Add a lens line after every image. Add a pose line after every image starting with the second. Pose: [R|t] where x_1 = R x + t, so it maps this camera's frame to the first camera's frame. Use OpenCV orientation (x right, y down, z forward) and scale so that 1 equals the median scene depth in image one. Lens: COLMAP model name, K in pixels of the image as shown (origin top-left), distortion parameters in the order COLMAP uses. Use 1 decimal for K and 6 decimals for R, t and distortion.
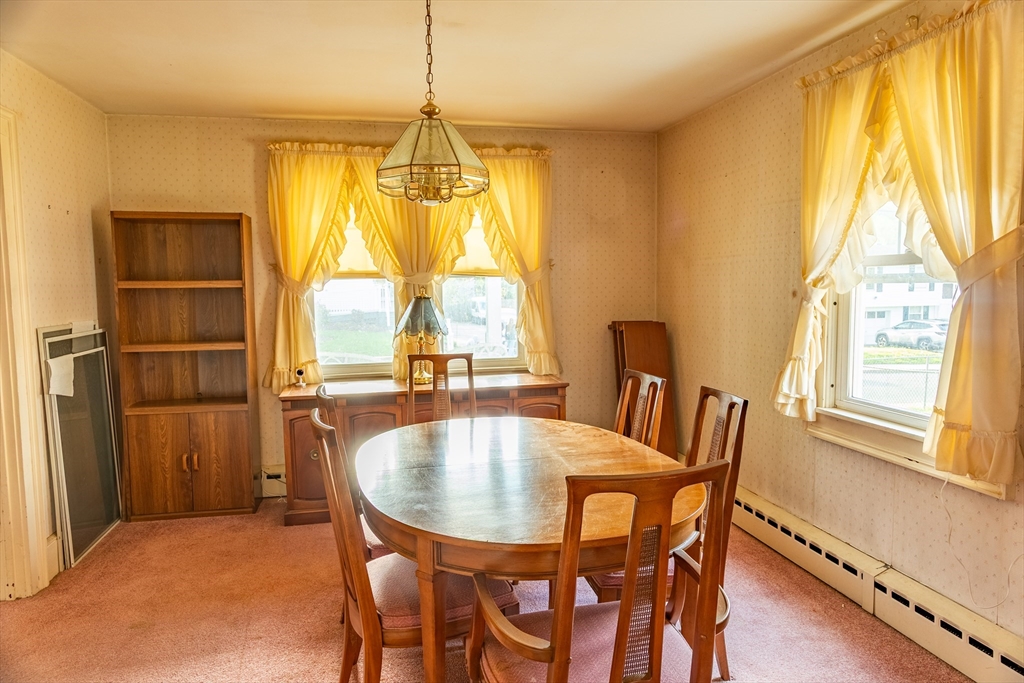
lens RADIAL K [[687.7, 0, 514.3], [0, 687.7, 344.6], [0, 0, 1]] dist [-0.009569, 0.001063]
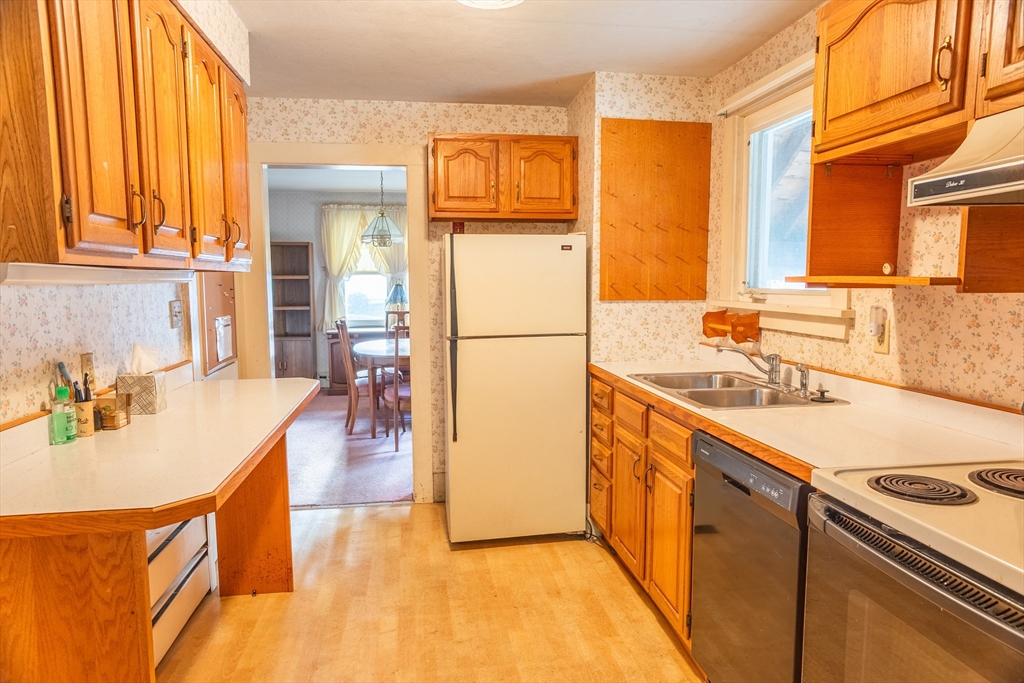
lens RADIAL K [[667.4, 0, 511.7], [0, 667.4, 349.4], [0, 0, 1]] dist [-0.044100, 0.056114]
pose [[0.998014, 0.013070, -0.061628, 0.302258], [-0.012013, 0.999775, 0.017492, 0.077643], [0.061842, -0.016717, 0.997946, -0.859946]]
